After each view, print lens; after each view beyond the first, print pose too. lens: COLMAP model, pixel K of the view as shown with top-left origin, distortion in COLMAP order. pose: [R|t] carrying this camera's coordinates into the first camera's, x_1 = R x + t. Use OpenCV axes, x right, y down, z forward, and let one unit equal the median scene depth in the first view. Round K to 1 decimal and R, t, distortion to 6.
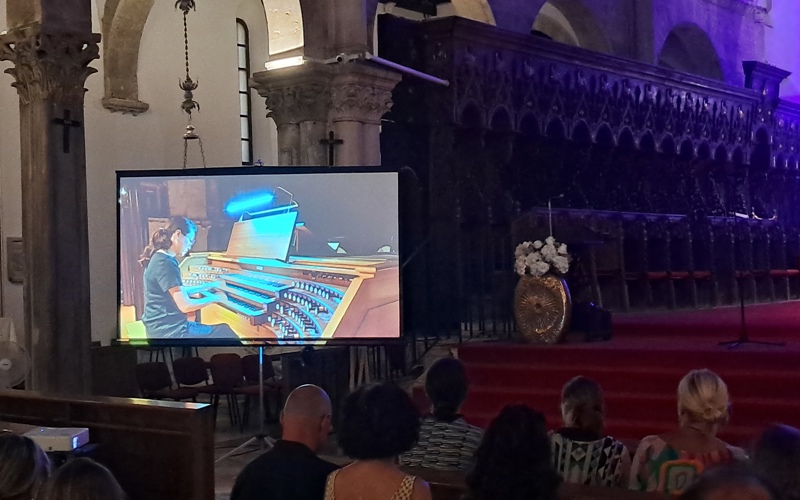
lens RADIAL K [[1067.6, 0, 400.2], [0, 1067.6, 255.8], [0, 0, 1]] dist [0.115251, -0.317009]
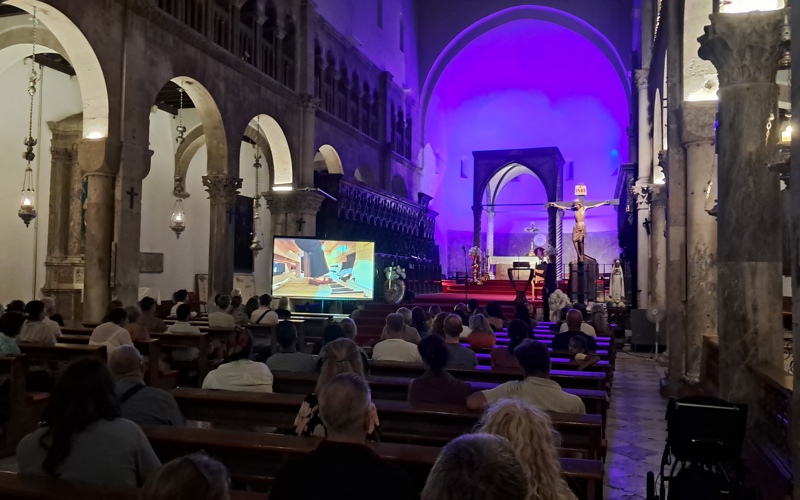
lens RADIAL K [[652.5, 0, 400.0], [0, 652.5, 250.0], [0, 0, 1]] dist [0.133086, -0.411463]
pose [[0.913864, 0.065216, 0.400748, -0.463850], [-0.056941, 0.997847, -0.032537, -0.003217], [-0.402007, 0.006915, 0.915611, -0.505535]]
